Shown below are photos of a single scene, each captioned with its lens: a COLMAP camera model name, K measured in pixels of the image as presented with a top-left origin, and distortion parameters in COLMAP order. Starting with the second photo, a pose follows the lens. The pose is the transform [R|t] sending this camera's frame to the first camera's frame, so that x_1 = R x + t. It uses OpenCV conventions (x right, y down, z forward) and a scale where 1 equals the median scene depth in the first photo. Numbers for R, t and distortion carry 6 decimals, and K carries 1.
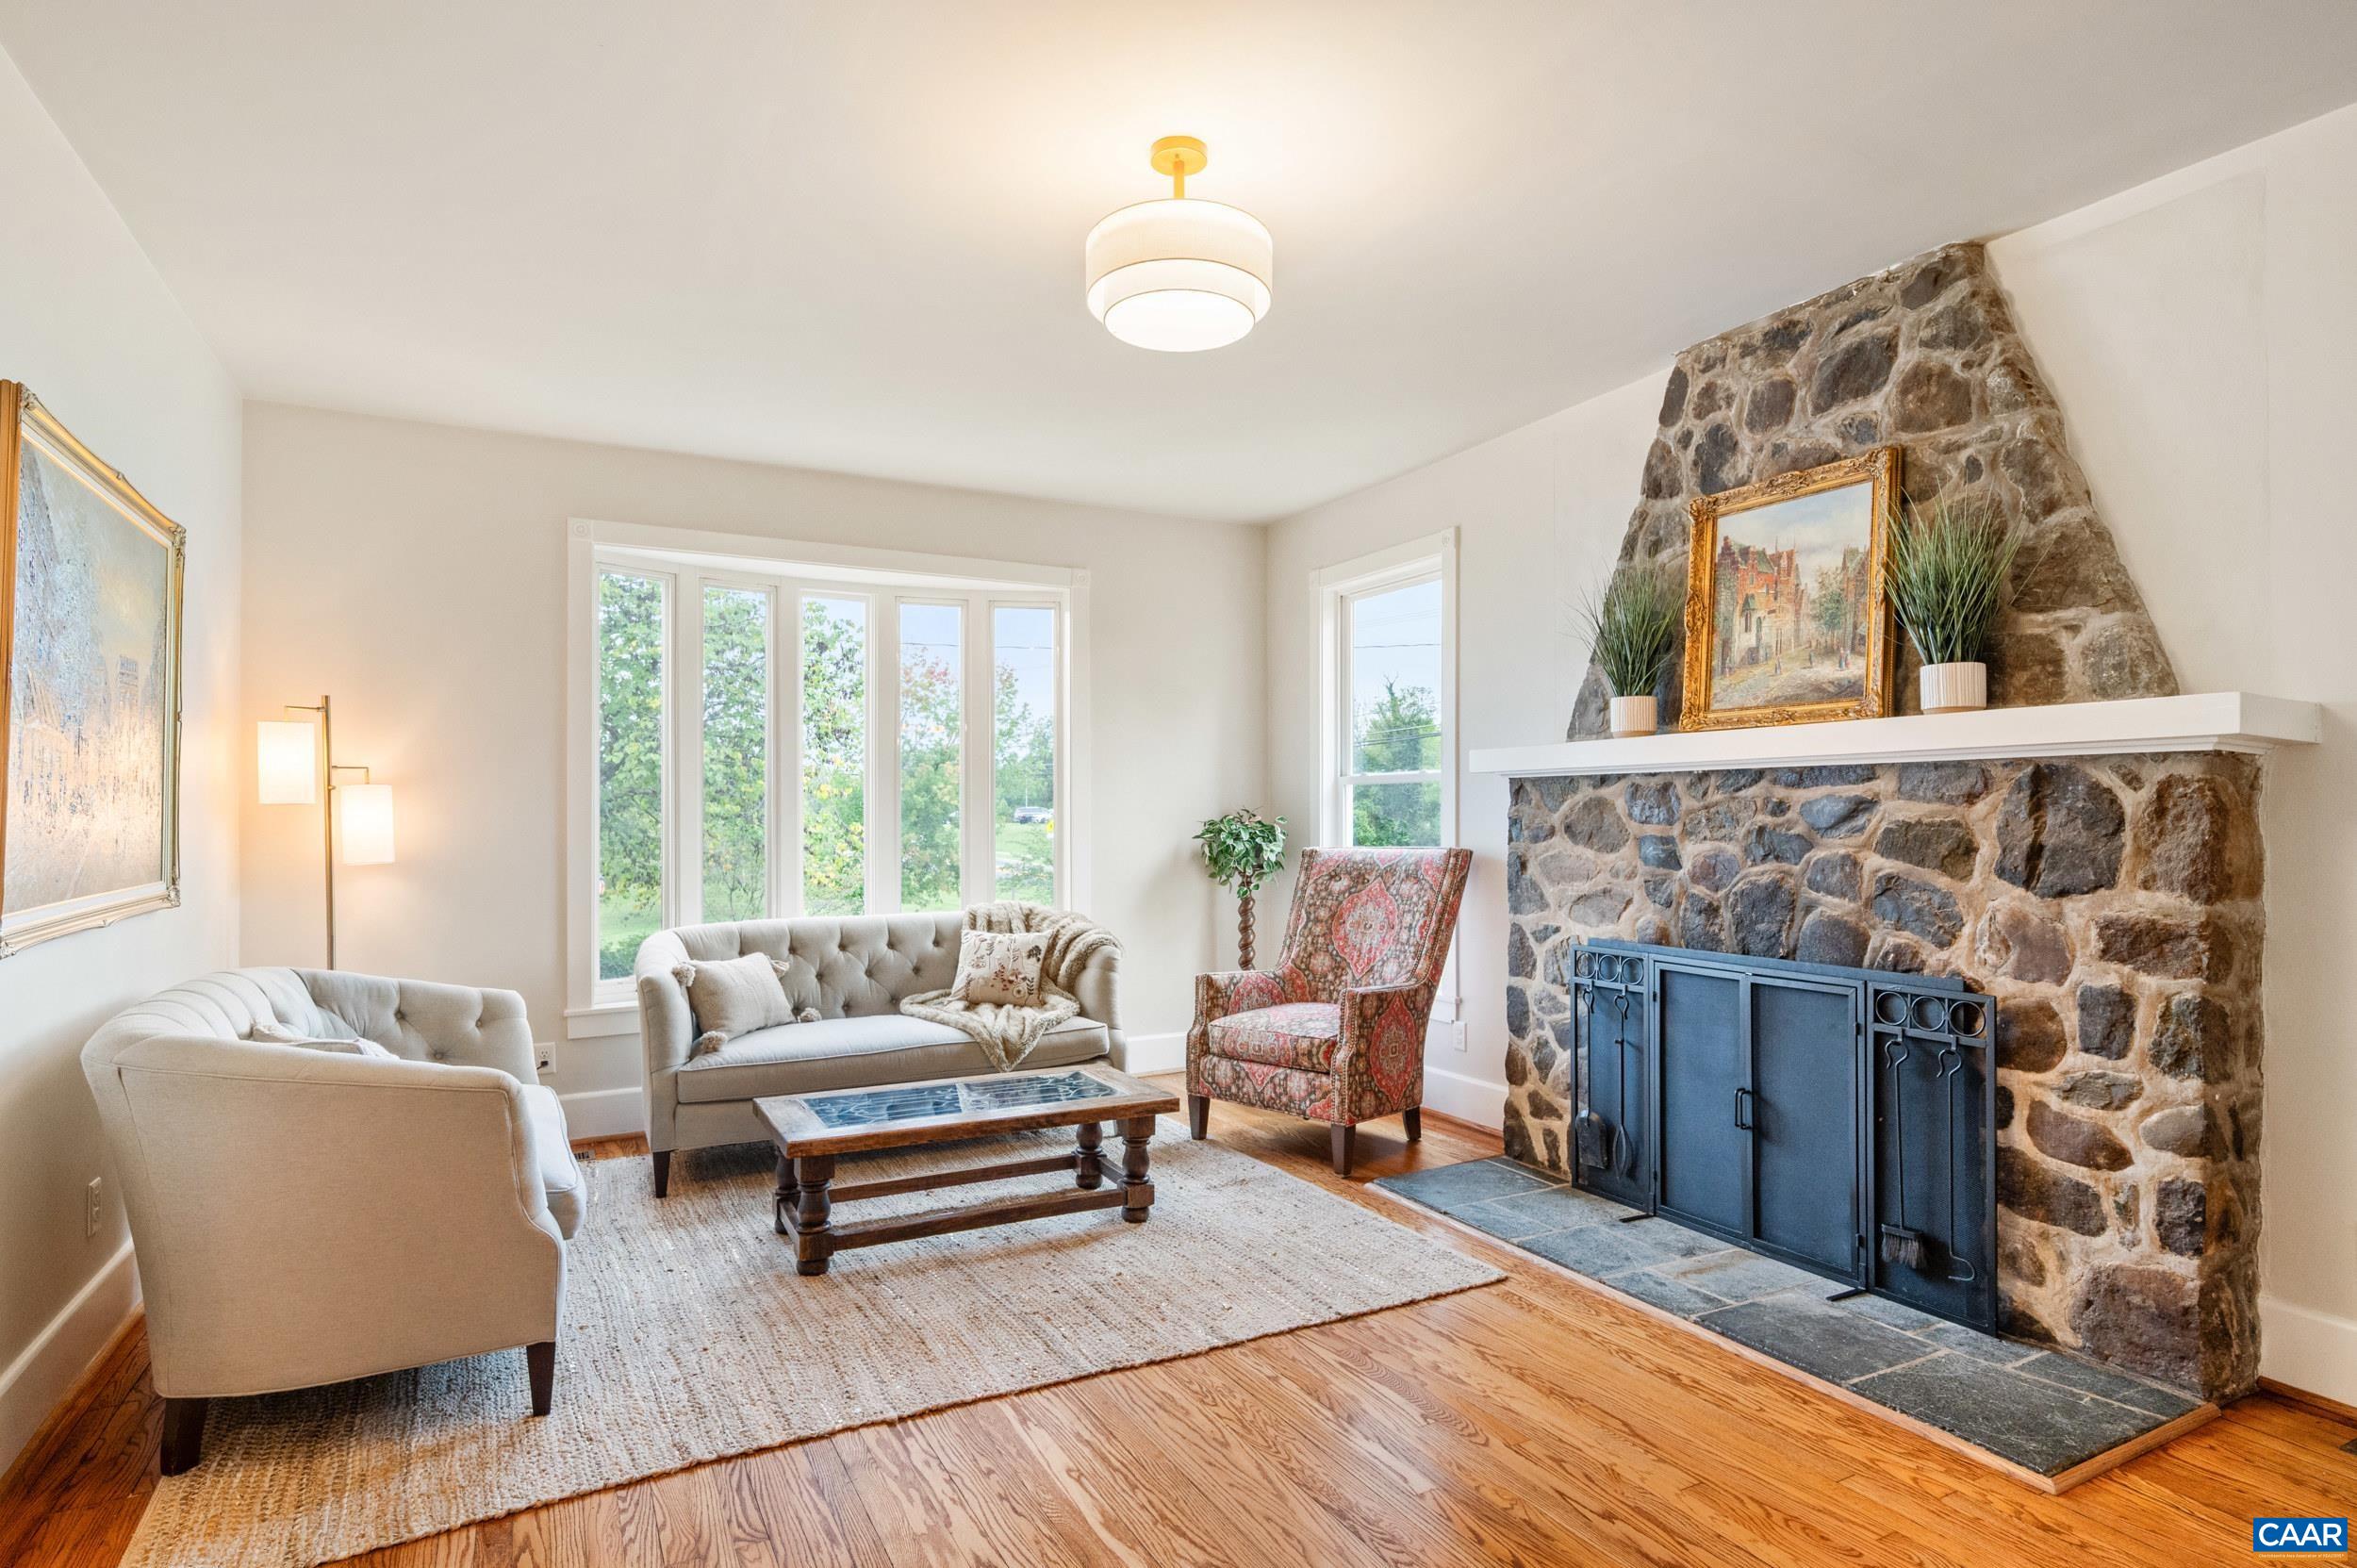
lens RADIAL K [[1243.8, 0, 1157.8], [0, 1243.8, 807.7], [0, 0, 1]] dist [-0.004007, -0.000048]
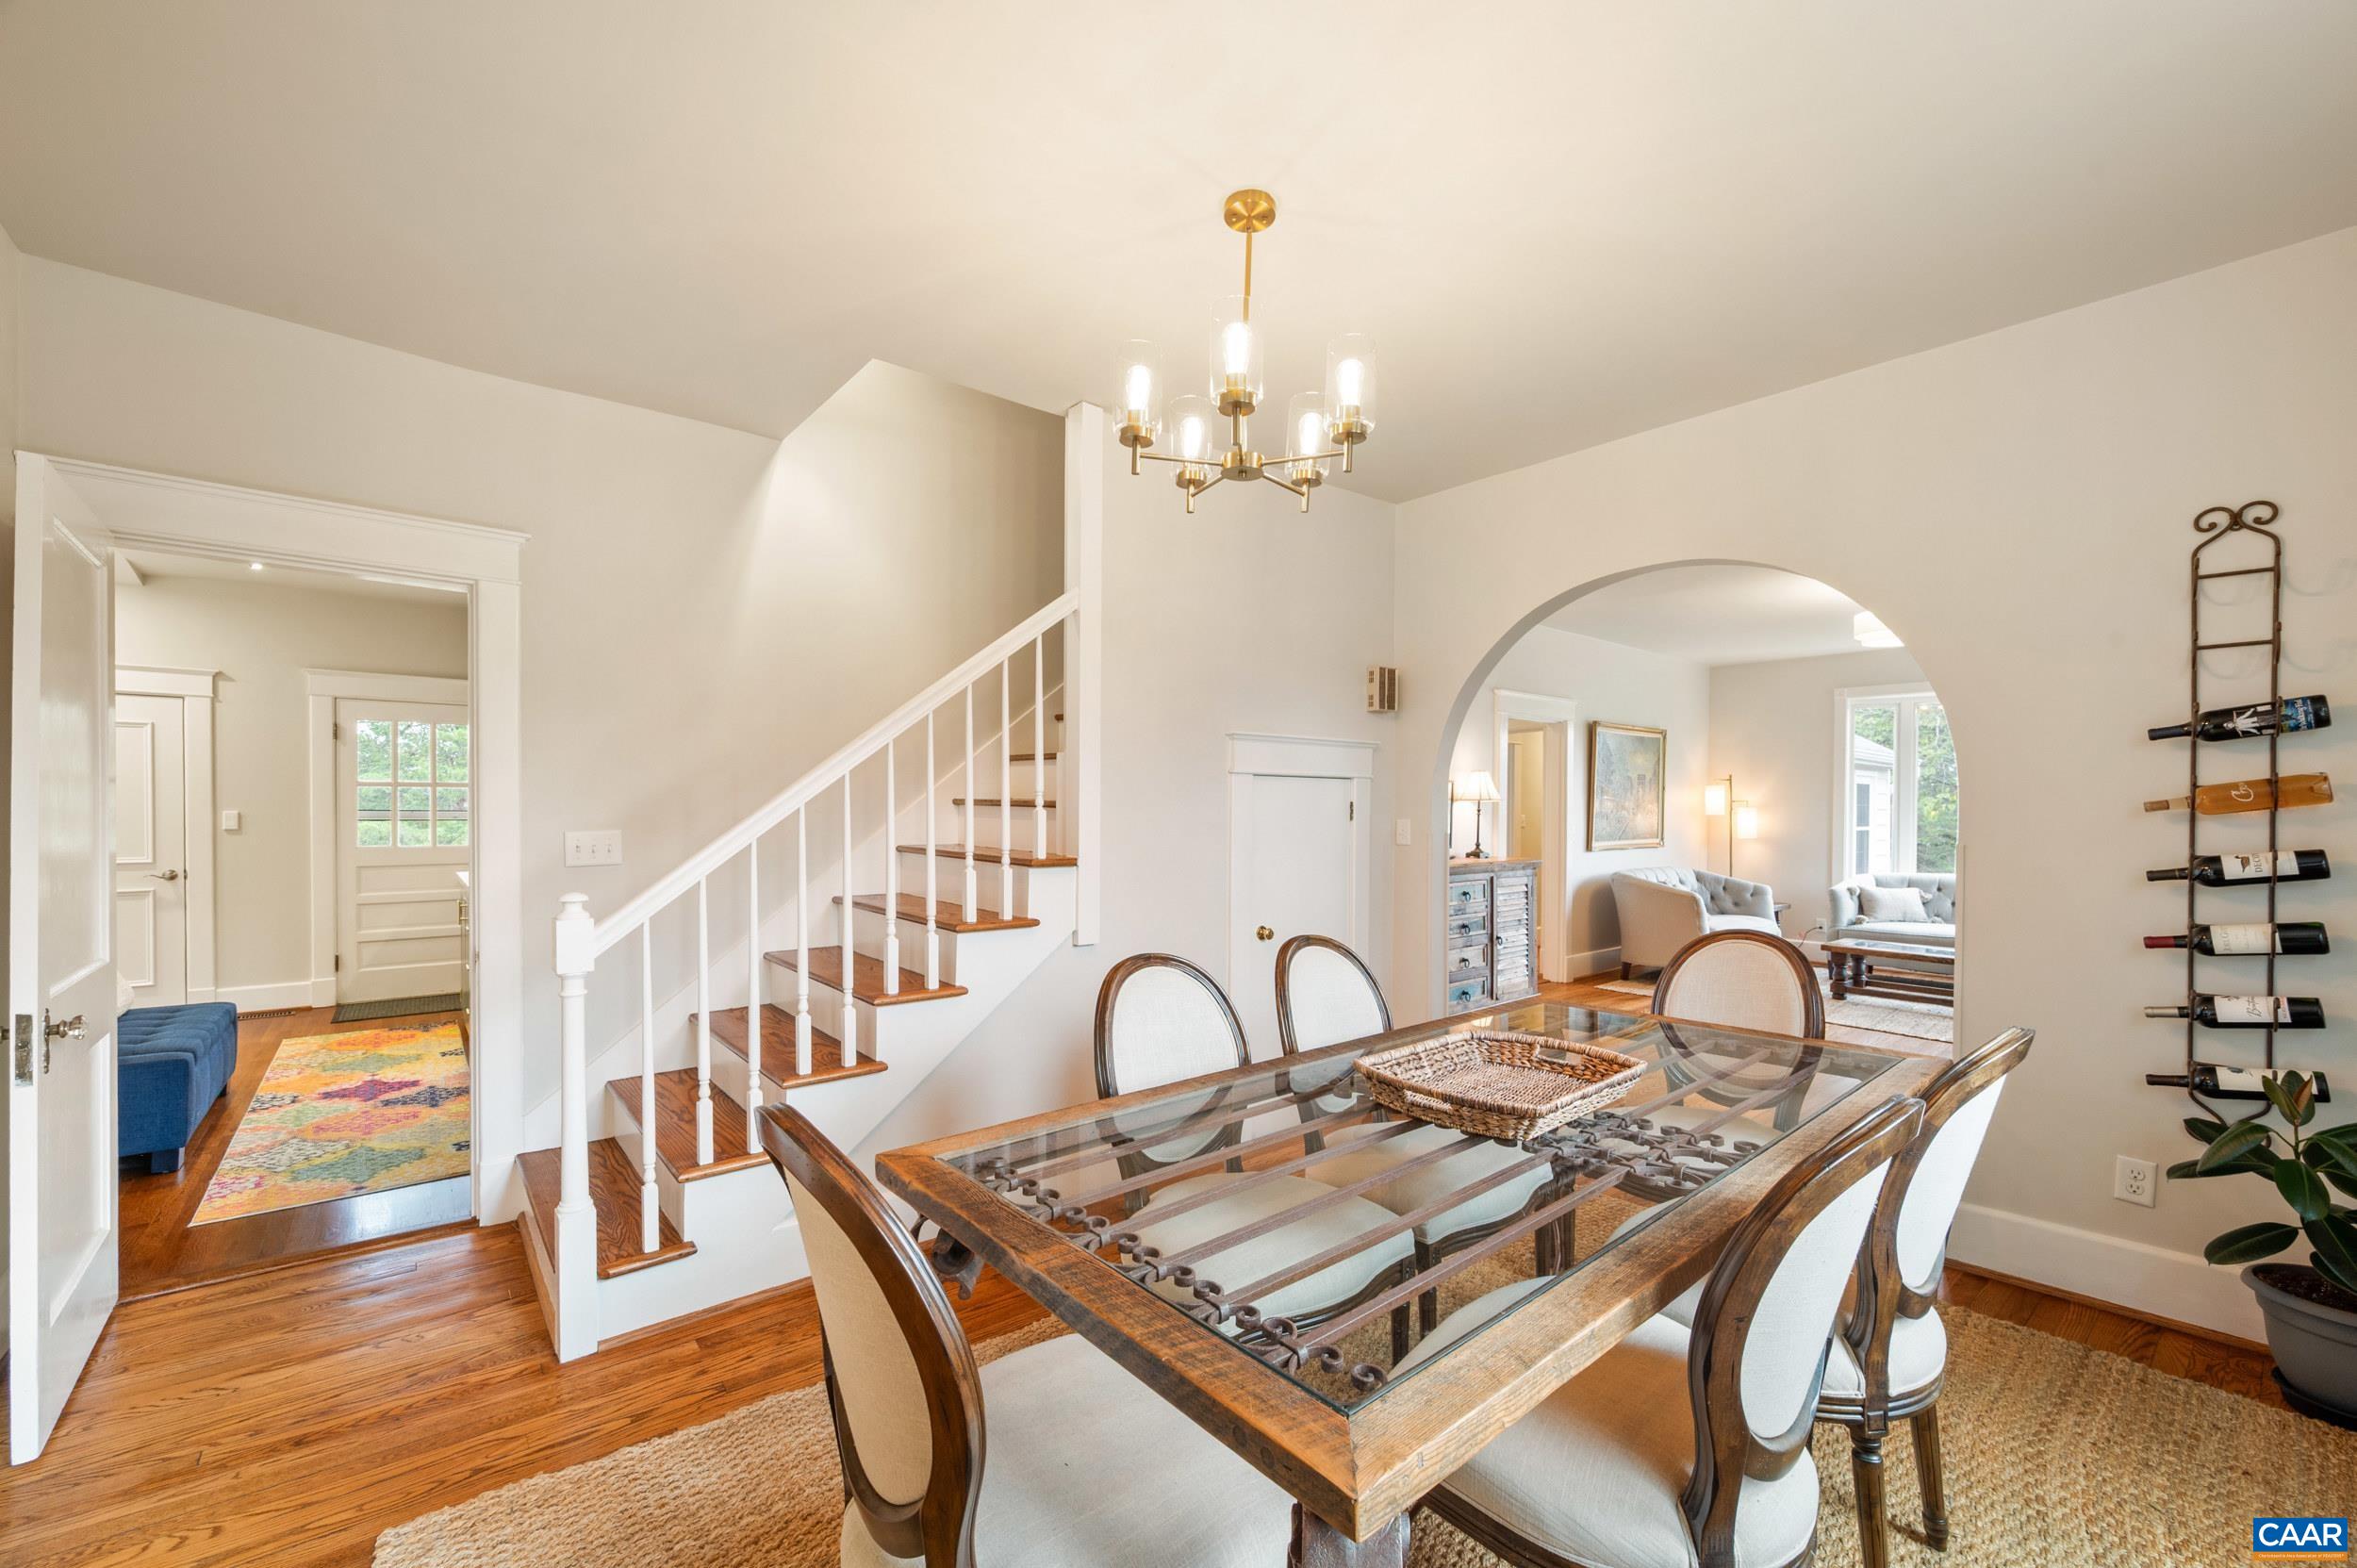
lens RADIAL K [[941.7, 0, 1177.1], [0, 941.7, 817.5], [0, 0, 1]] dist [-0.001323, 0.000554]
pose [[0.222622, 0.012771, -0.974821, 1.304564], [-0.003473, 0.999918, 0.012307, -0.023503], [0.974899, 0.000646, 0.222648, -0.774796]]
